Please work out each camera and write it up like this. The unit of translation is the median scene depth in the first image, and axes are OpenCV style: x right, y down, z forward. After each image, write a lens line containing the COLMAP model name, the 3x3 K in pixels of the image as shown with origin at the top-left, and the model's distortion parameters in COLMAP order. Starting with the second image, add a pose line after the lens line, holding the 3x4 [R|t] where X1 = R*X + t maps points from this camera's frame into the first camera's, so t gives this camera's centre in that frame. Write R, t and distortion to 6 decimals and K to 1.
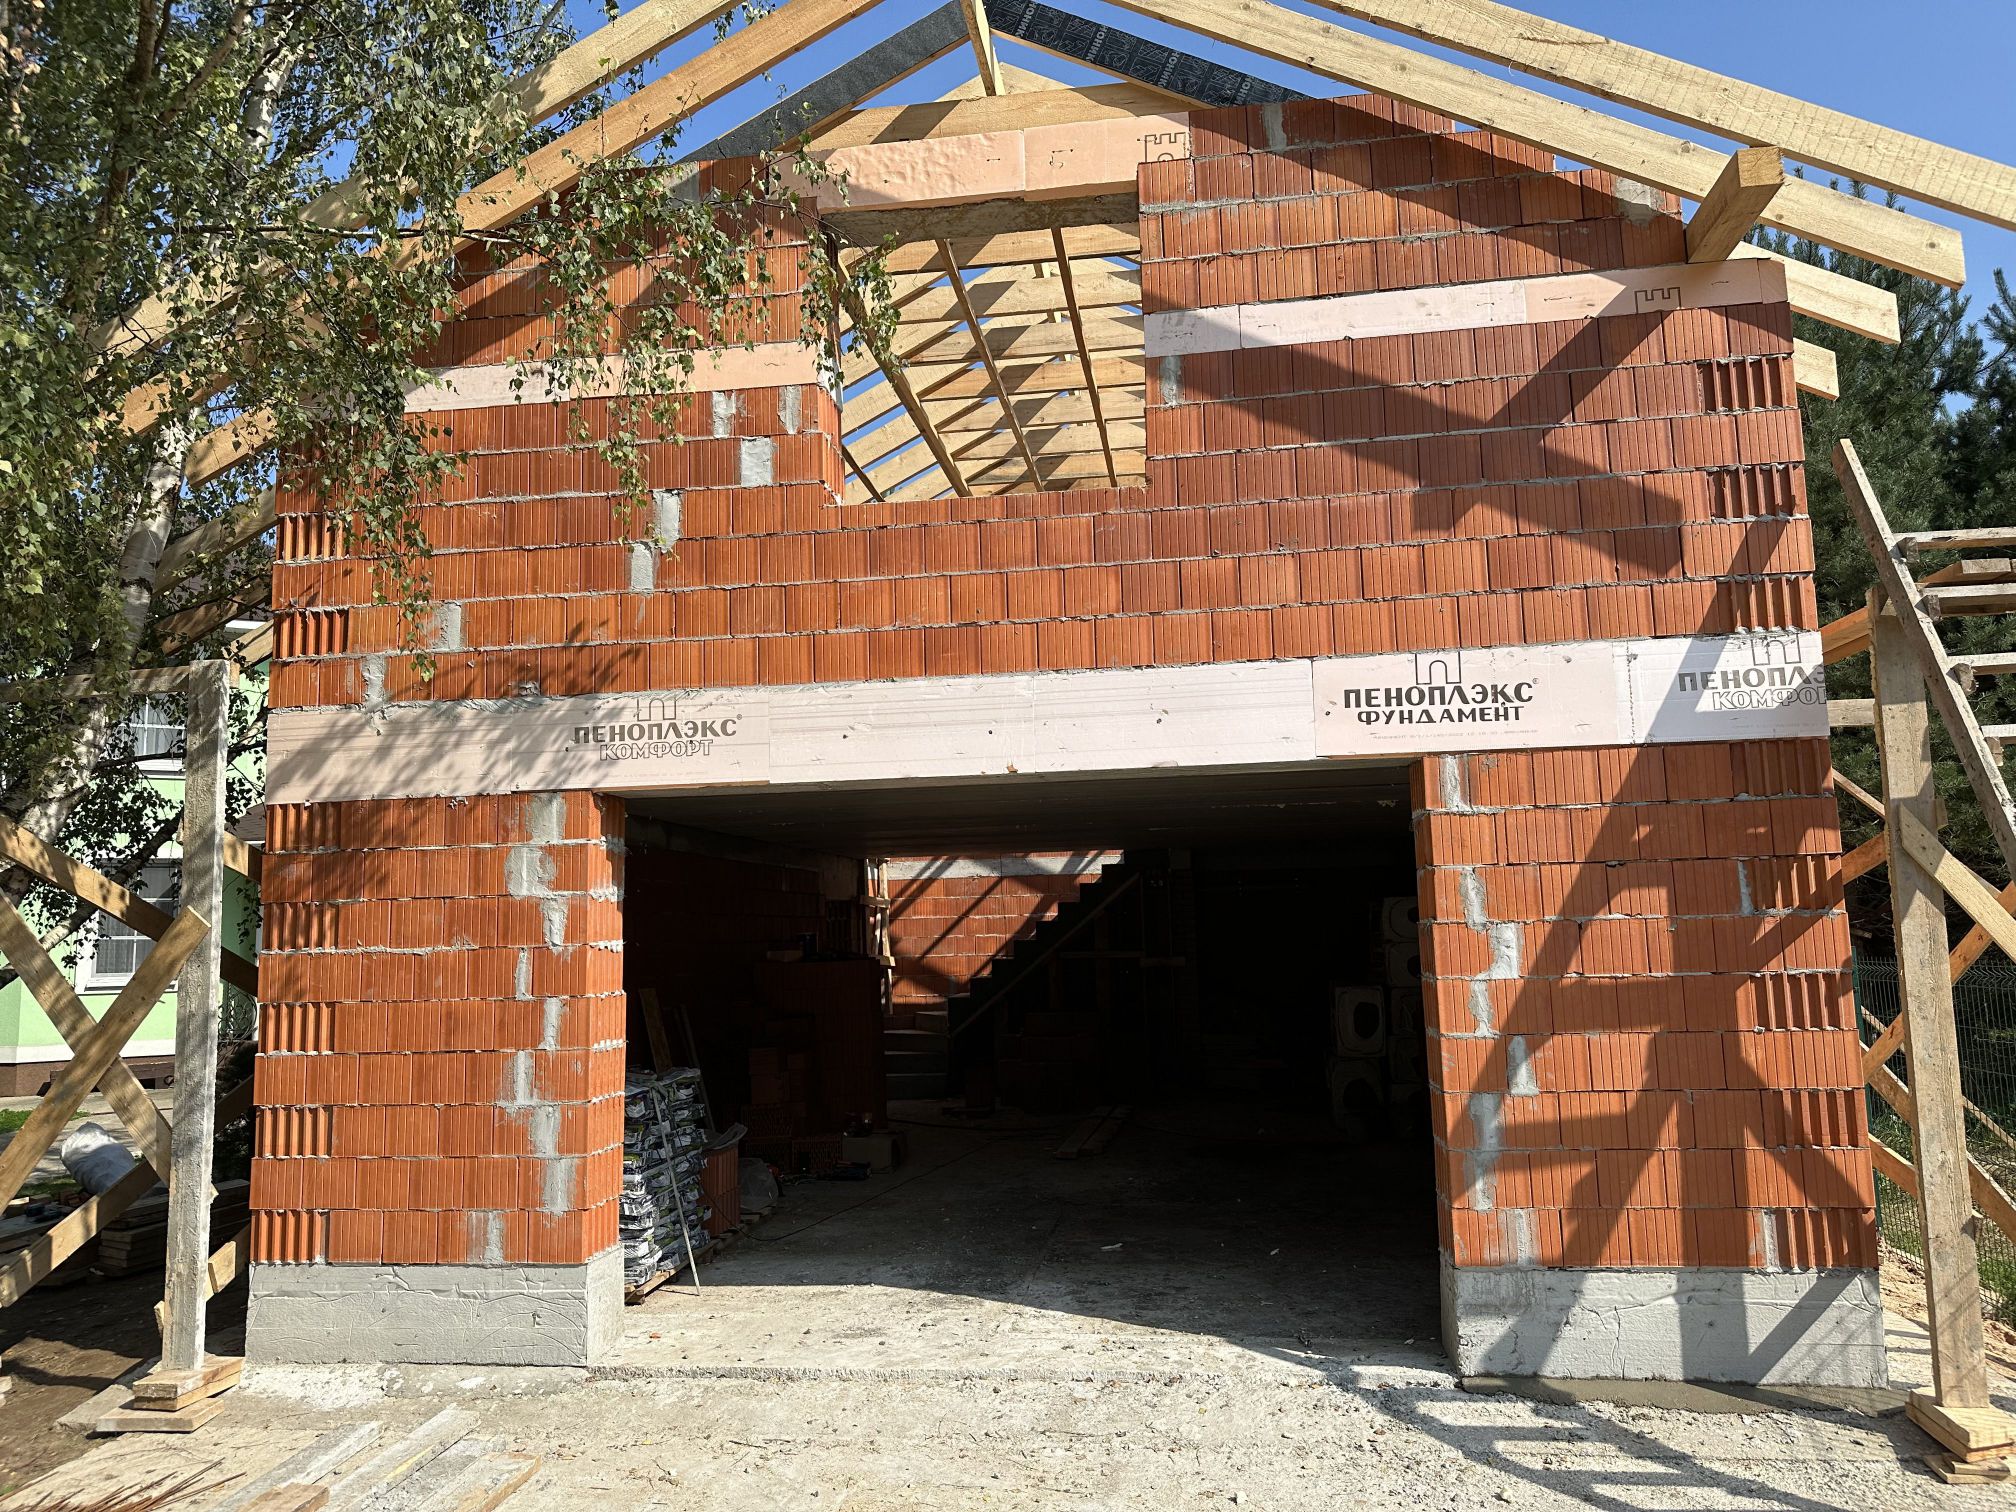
lens RADIAL K [[1414.7, 0, 1008.0], [0, 1414.7, 756.0], [0, 0, 1]] dist [0.172800, -0.303014]
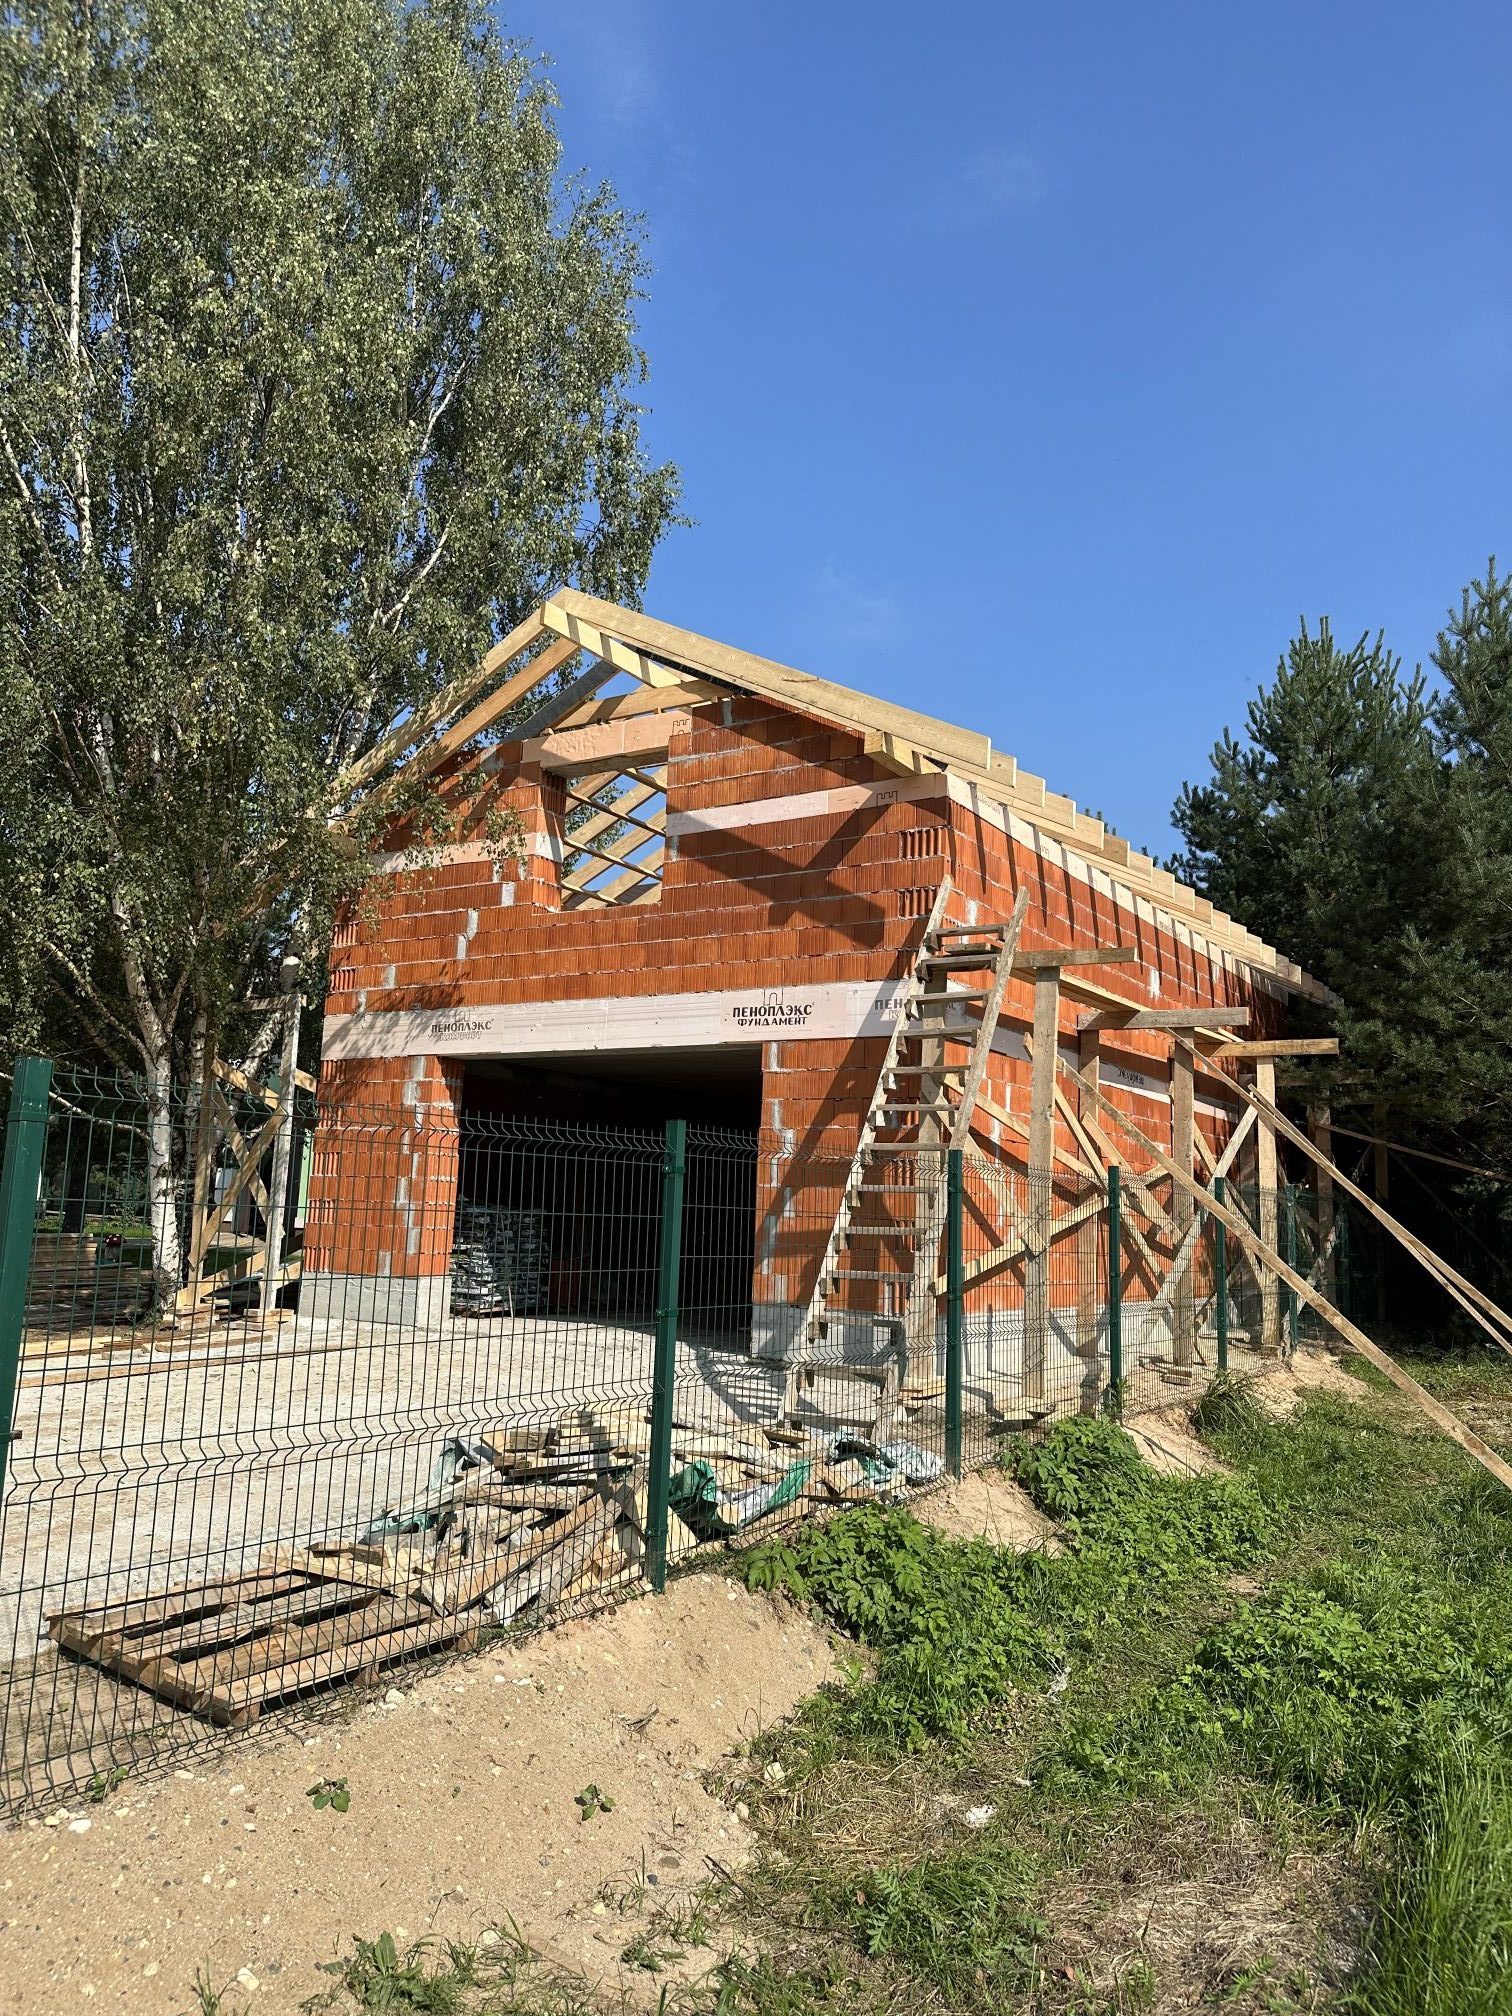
lens RADIAL K [[1414.7, 0, 756.0], [0, 1414.7, 1008.0], [0, 0, 1]] dist [0.172800, -0.303014]
pose [[0.901518, 0.000828, -0.432741, 1.046760], [-0.012432, 0.999635, -0.023987, -0.000379], [0.432563, 0.027004, 0.901199, -0.680928]]
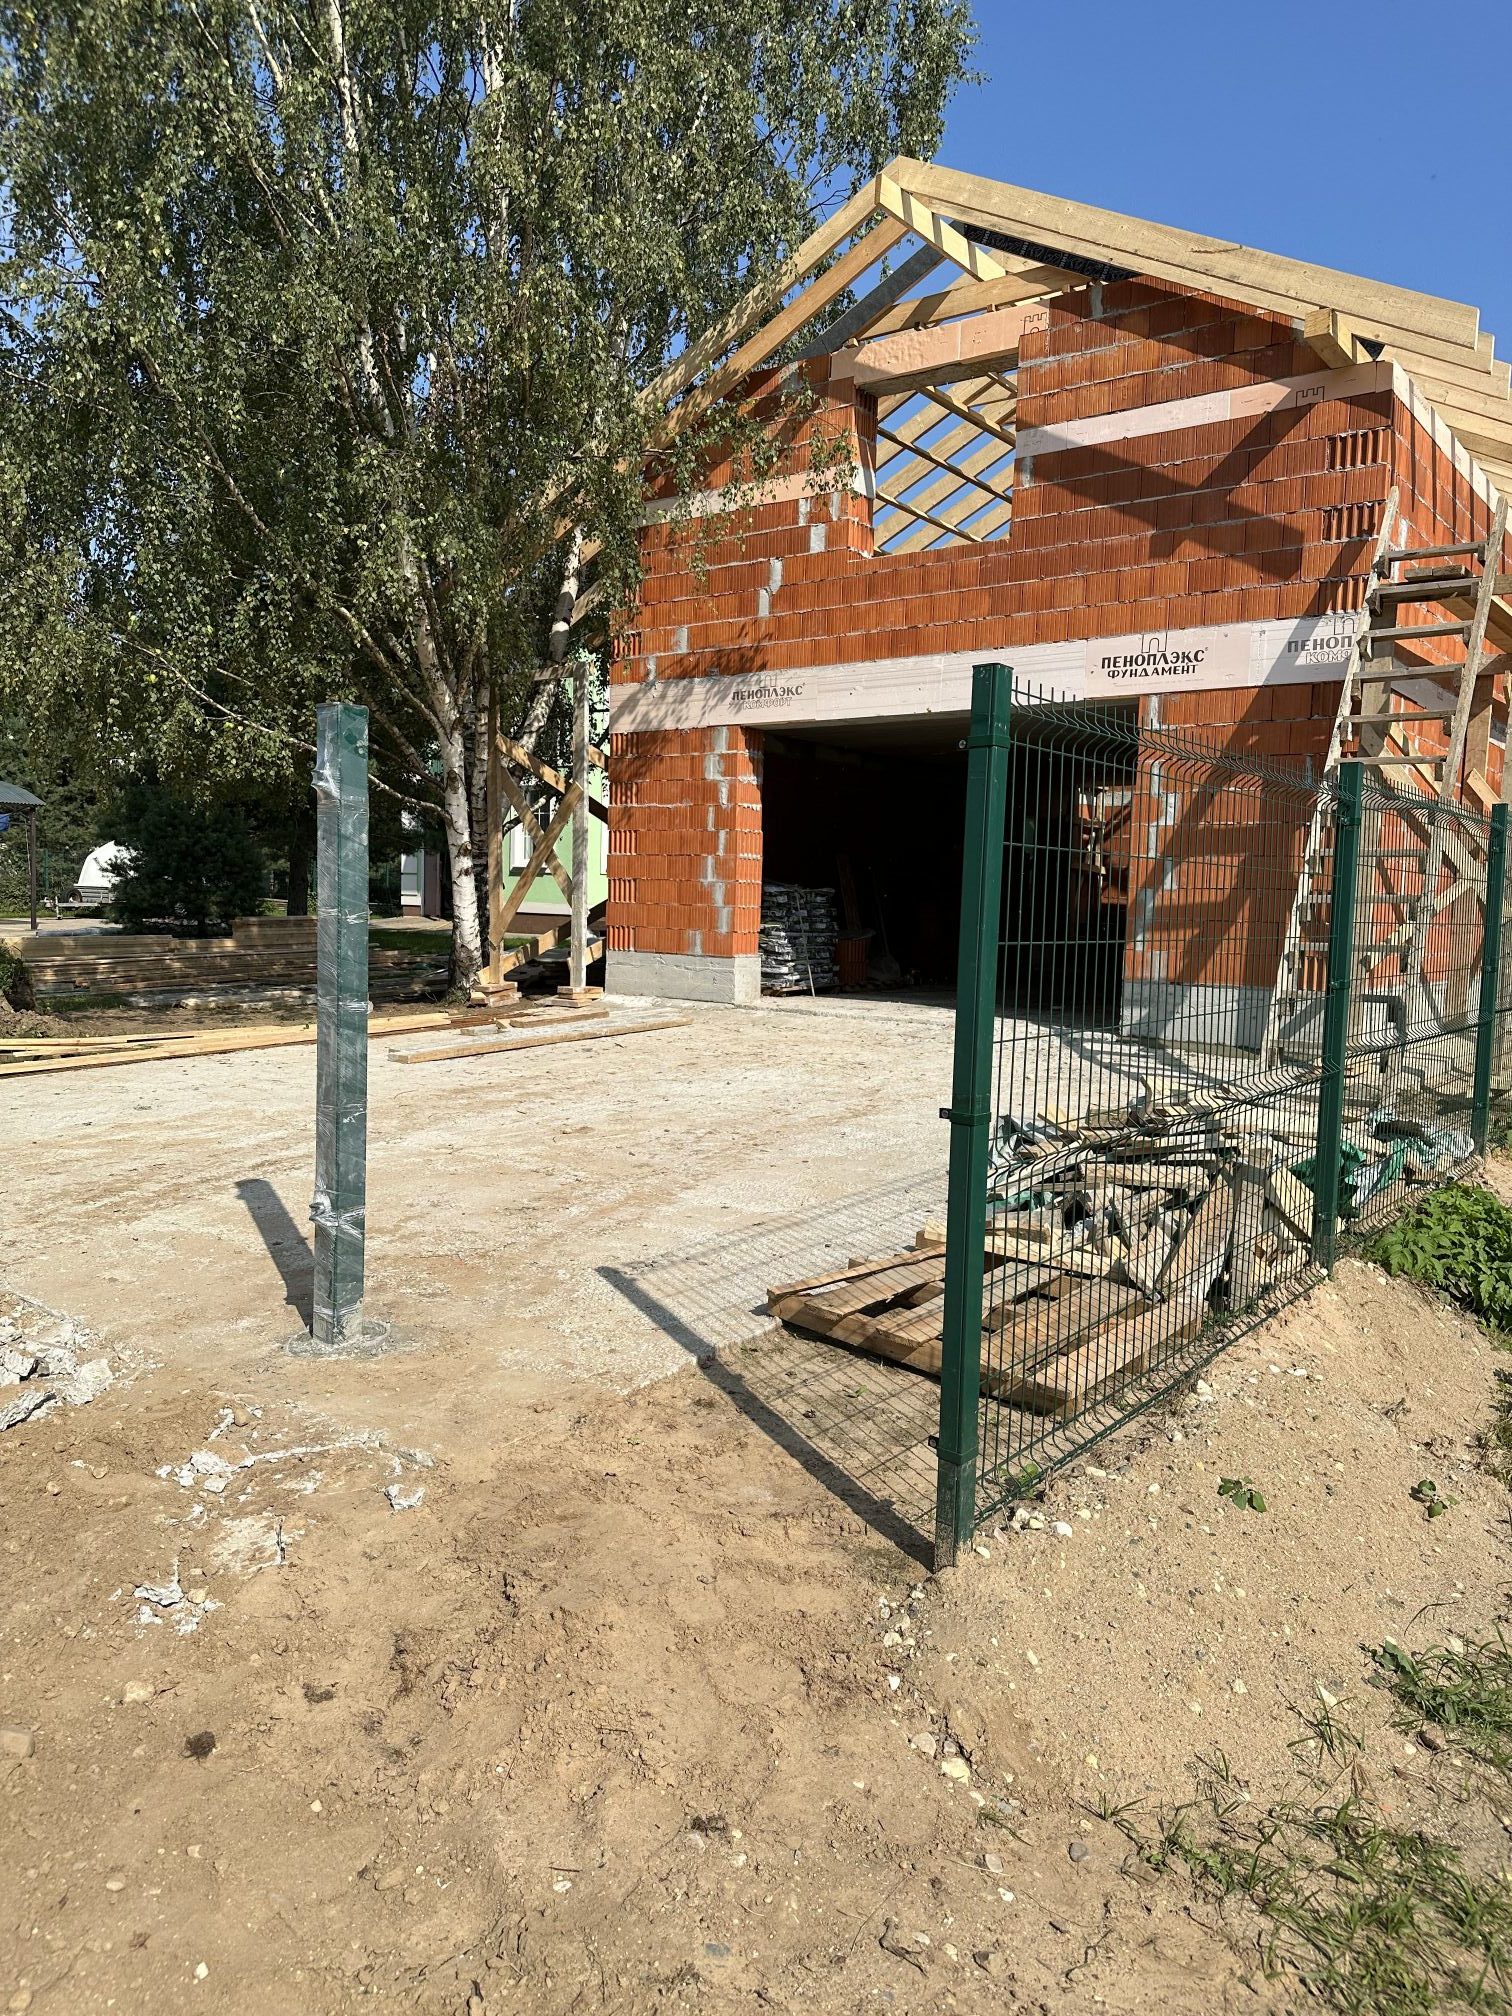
lens RADIAL K [[1417.4, 0, 741.4], [0, 1417.4, 1006.1], [0, 0, 1]] dist [0.161555, -0.311331]
pose [[0.863838, 0.089829, -0.495697, 0.726821], [0.008621, 0.981194, 0.192833, 0.026120], [0.503697, -0.170850, 0.846818, -0.727995]]
